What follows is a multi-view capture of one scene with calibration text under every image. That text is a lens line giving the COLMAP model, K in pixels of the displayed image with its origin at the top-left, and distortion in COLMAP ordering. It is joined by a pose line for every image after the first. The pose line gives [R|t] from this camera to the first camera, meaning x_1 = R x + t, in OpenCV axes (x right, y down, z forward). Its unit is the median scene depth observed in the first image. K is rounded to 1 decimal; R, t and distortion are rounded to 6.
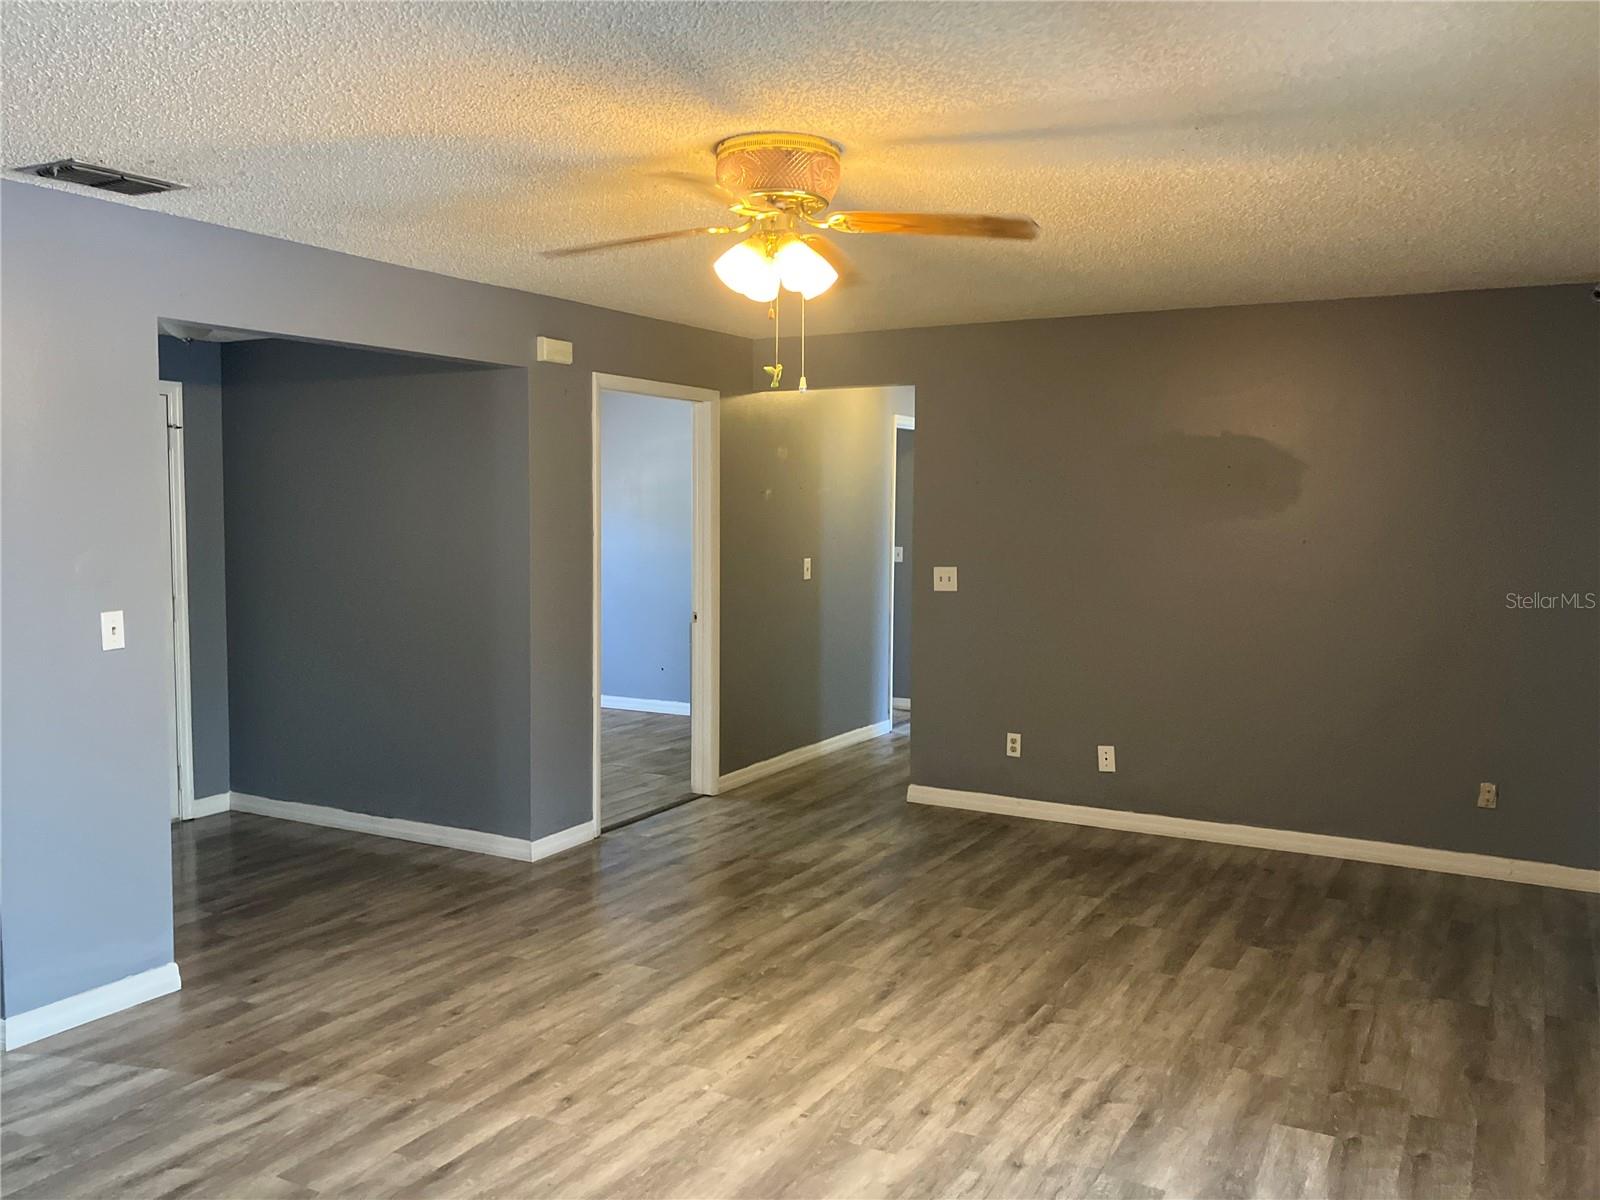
lens RADIAL K [[1325.8, 0, 802.0], [0, 1325.8, 584.1], [0, 0, 1]] dist [0.007290, 0.003434]
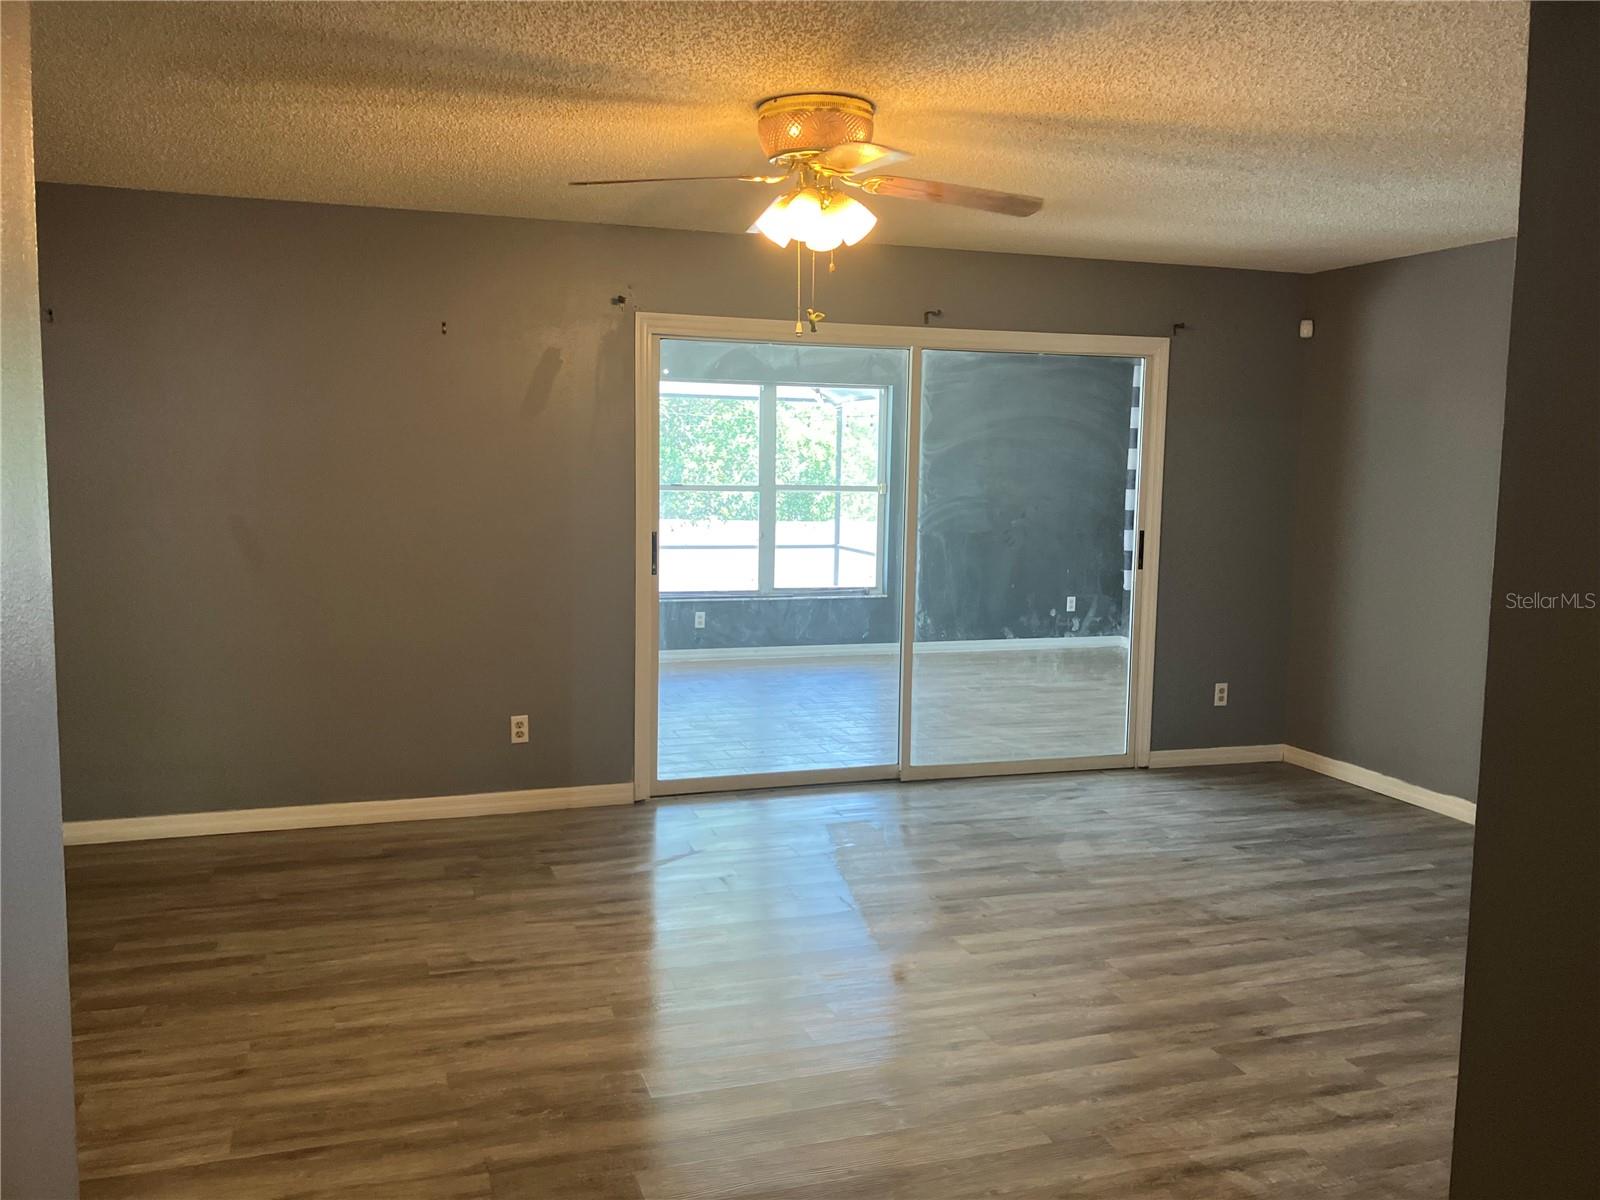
lens RADIAL K [[1325.8, 0, 802.0], [0, 1325.8, 584.1], [0, 0, 1]] dist [0.007290, 0.003434]
pose [[-0.739476, -0.084763, 0.667825, -0.698179], [0.024074, 0.988077, 0.152068, -0.100448], [-0.672752, 0.128528, -0.728619, 1.693346]]
